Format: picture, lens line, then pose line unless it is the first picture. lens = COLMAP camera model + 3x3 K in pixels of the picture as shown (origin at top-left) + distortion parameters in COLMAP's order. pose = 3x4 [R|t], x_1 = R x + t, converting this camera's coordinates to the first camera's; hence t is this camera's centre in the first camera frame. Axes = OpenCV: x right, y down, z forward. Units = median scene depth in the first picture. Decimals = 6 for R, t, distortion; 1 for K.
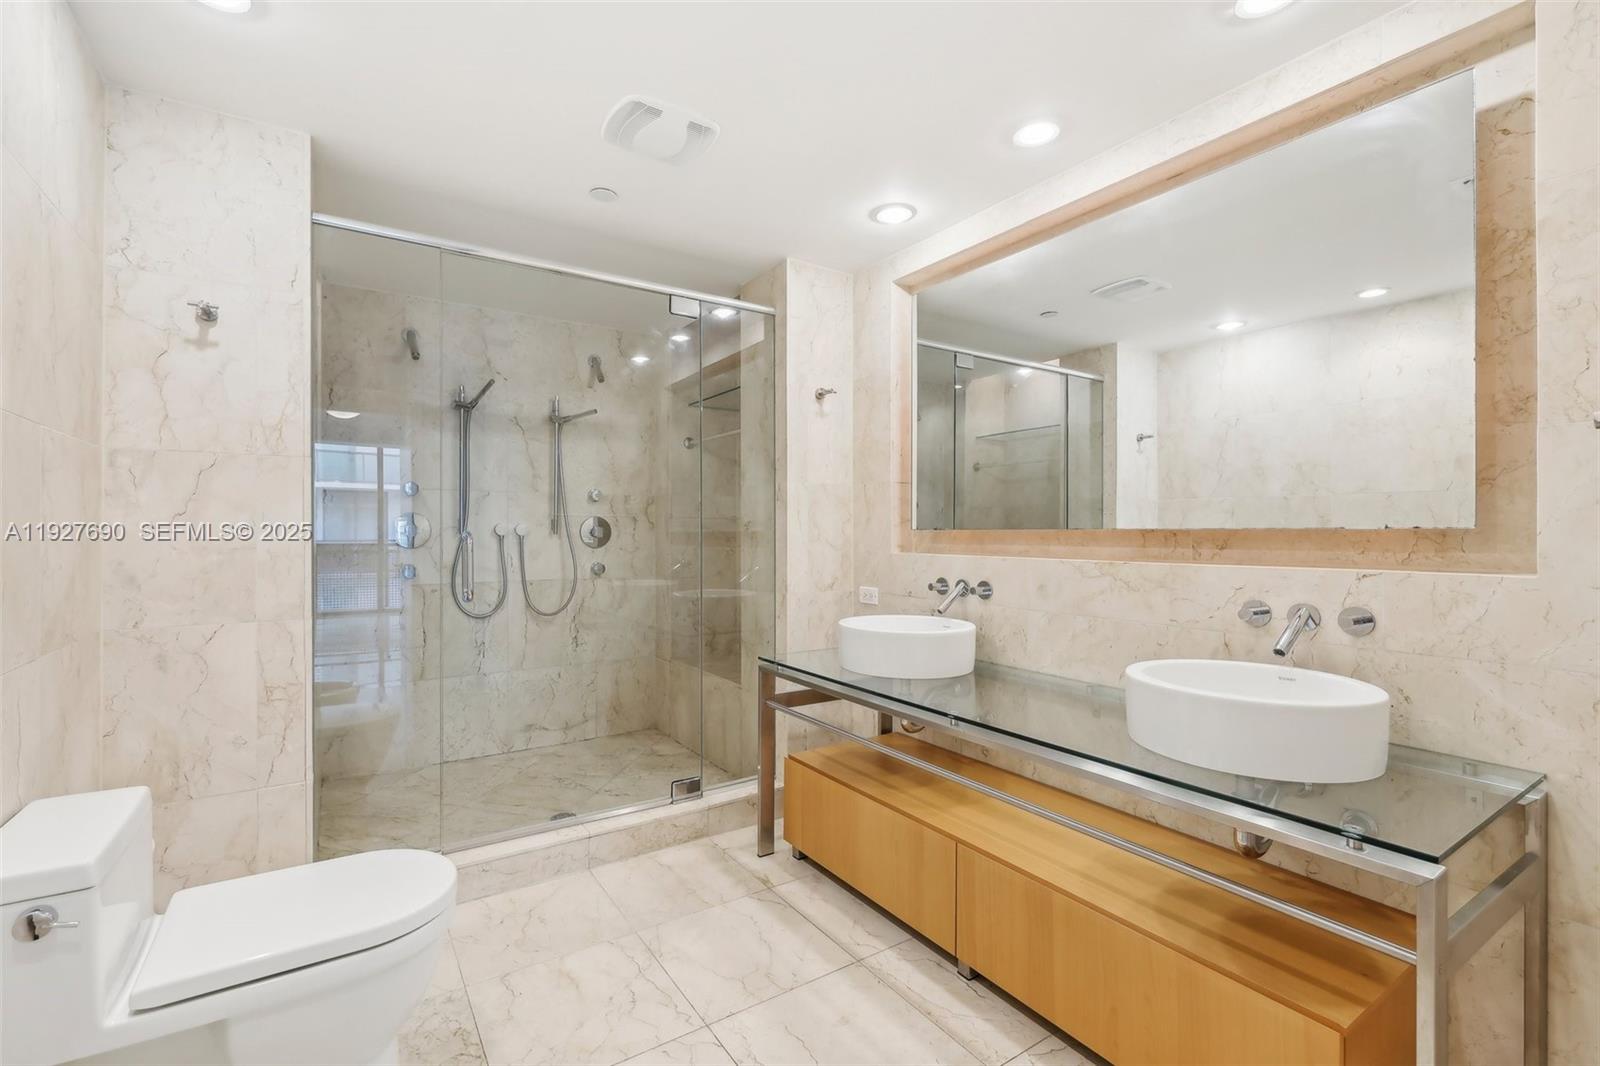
lens RADIAL K [[702.5, 0, 803.3], [0, 702.5, 543.7], [0, 0, 1]] dist [-0.007465, 0.003154]
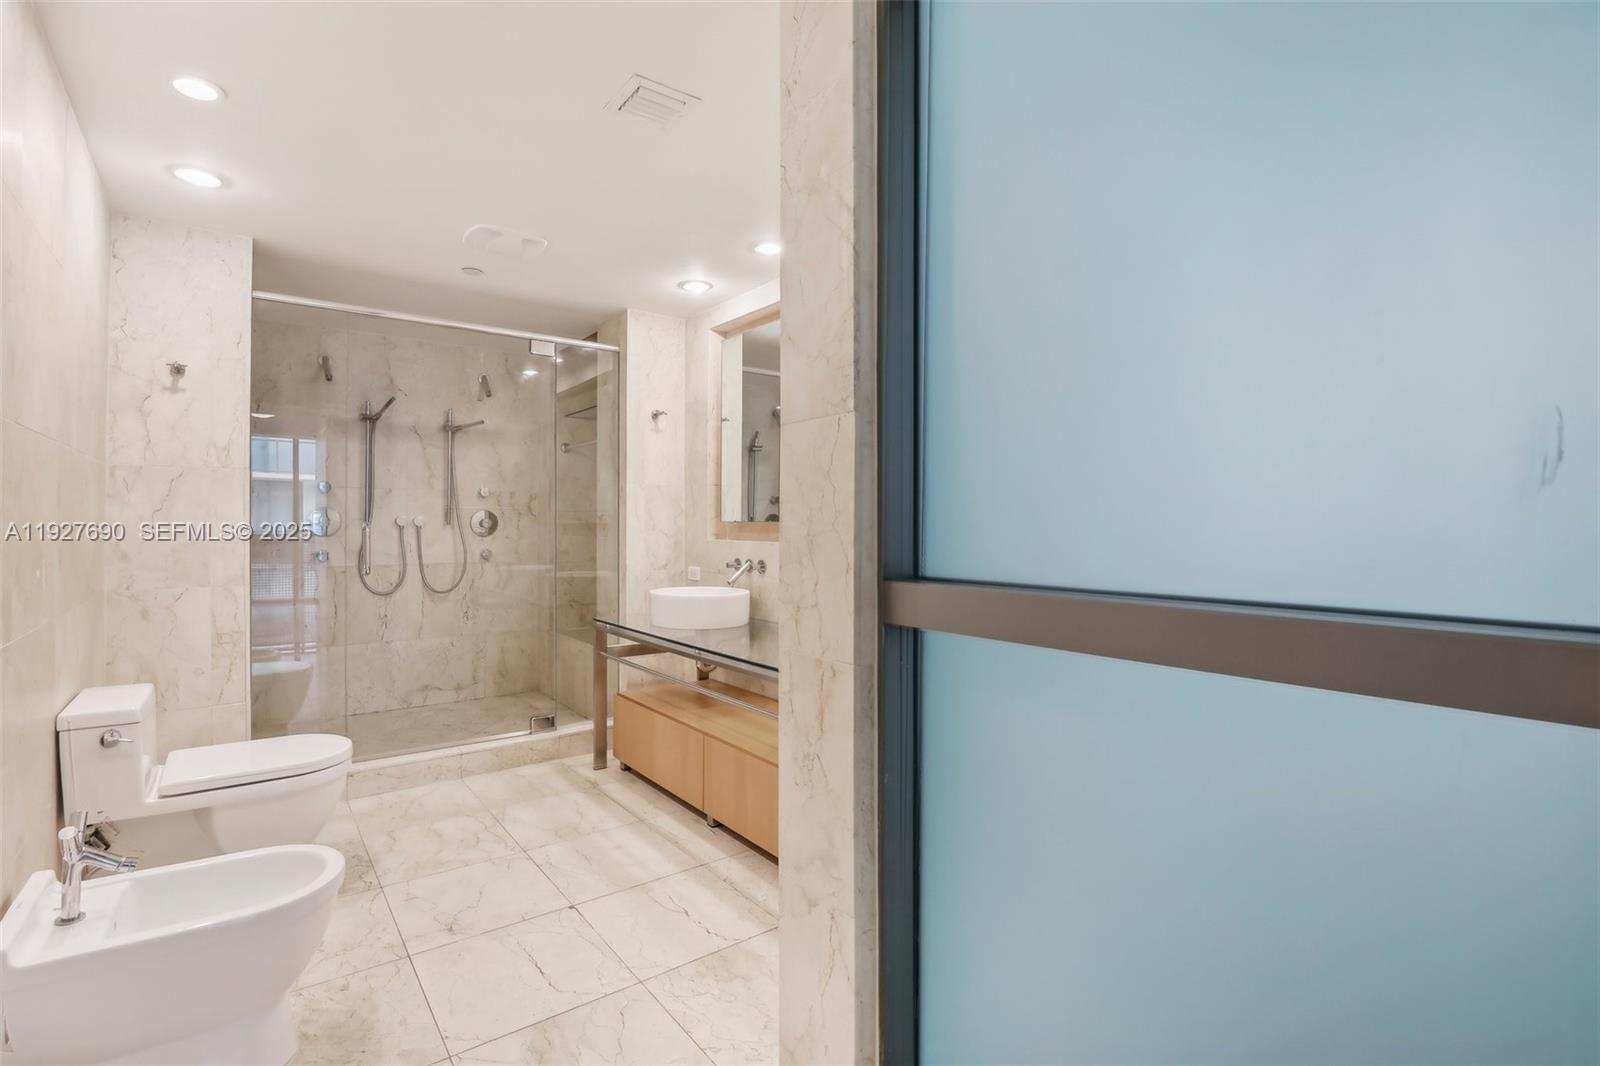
lens RADIAL K [[726.0, 0, 795.8], [0, 726.0, 532.5], [0, 0, 1]] dist [-0.031925, 0.002107]
pose [[0.997634, 0.000765, 0.068747, 0.212637], [-0.000465, 0.999990, -0.004382, 0.006369], [-0.068750, 0.004340, 0.997624, -0.366733]]
